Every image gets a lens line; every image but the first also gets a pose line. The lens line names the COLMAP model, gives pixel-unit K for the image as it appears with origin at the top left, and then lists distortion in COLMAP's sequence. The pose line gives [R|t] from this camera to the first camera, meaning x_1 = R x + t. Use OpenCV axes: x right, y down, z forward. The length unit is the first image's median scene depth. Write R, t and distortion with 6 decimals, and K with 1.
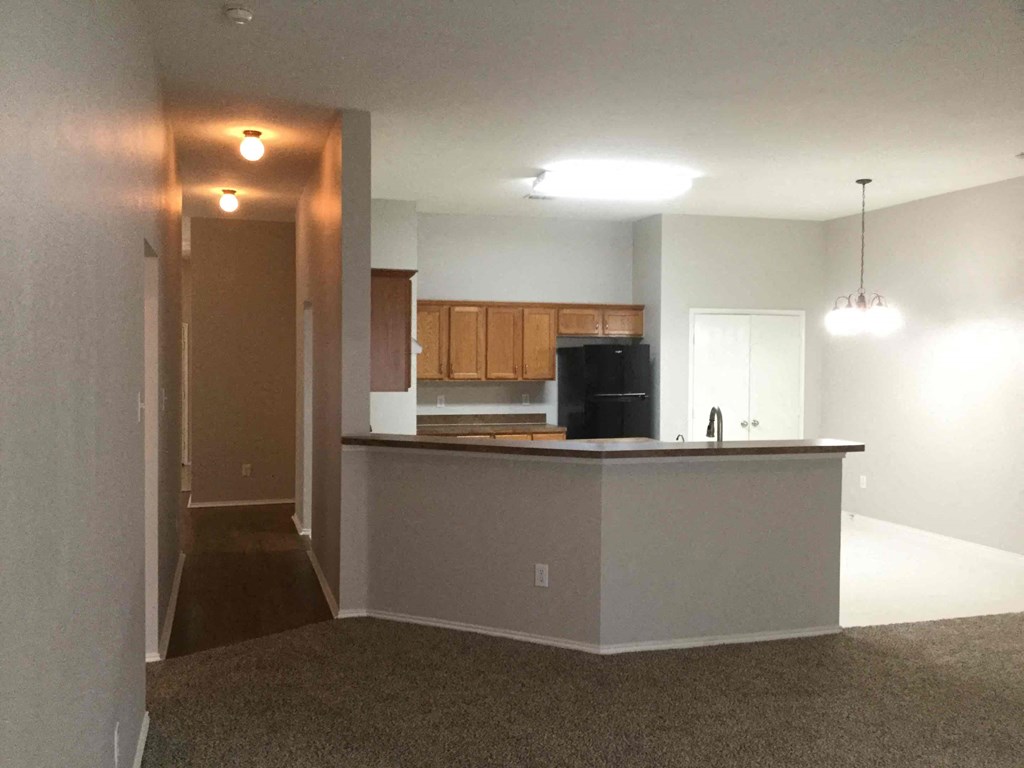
lens RADIAL K [[919.6, 0, 510.1], [0, 919.6, 383.3], [0, 0, 1]] dist [0.022387, -0.082802]
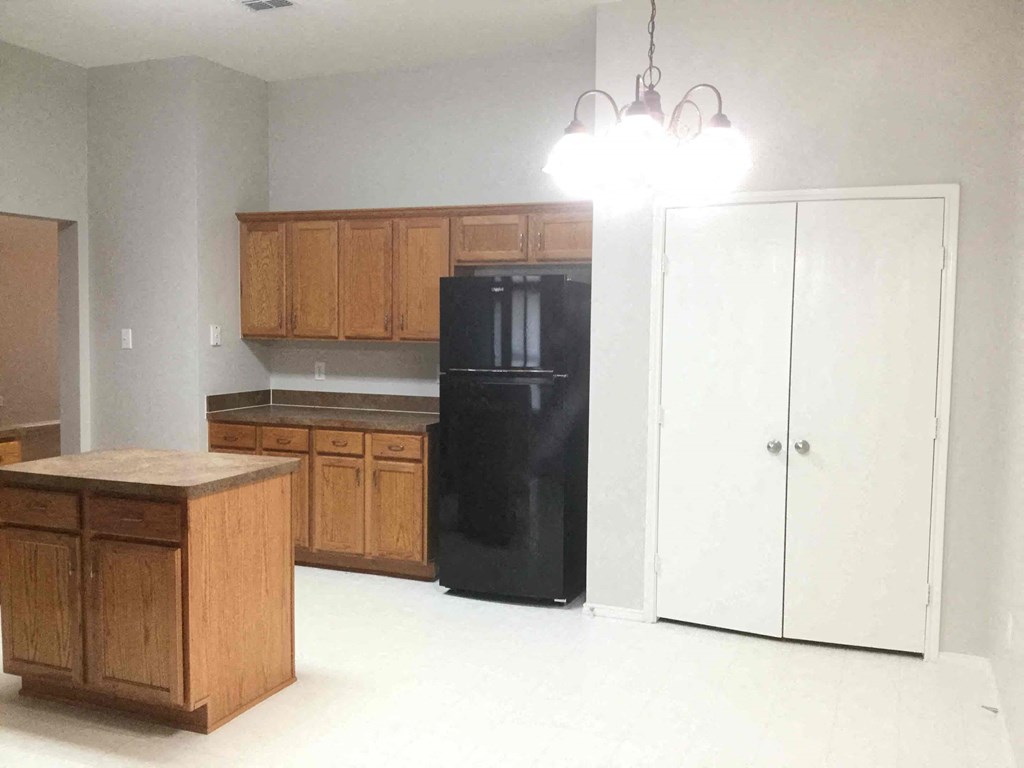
lens RADIAL K [[919.6, 0, 538.8], [0, 919.6, 382.5], [0, 0, 1]] dist [0.022387, -0.082802]
pose [[0.782472, 0.046683, -0.620934, 0.453157], [-0.018471, 0.998487, 0.051792, -0.008958], [0.622412, -0.029056, 0.782150, 0.585660]]
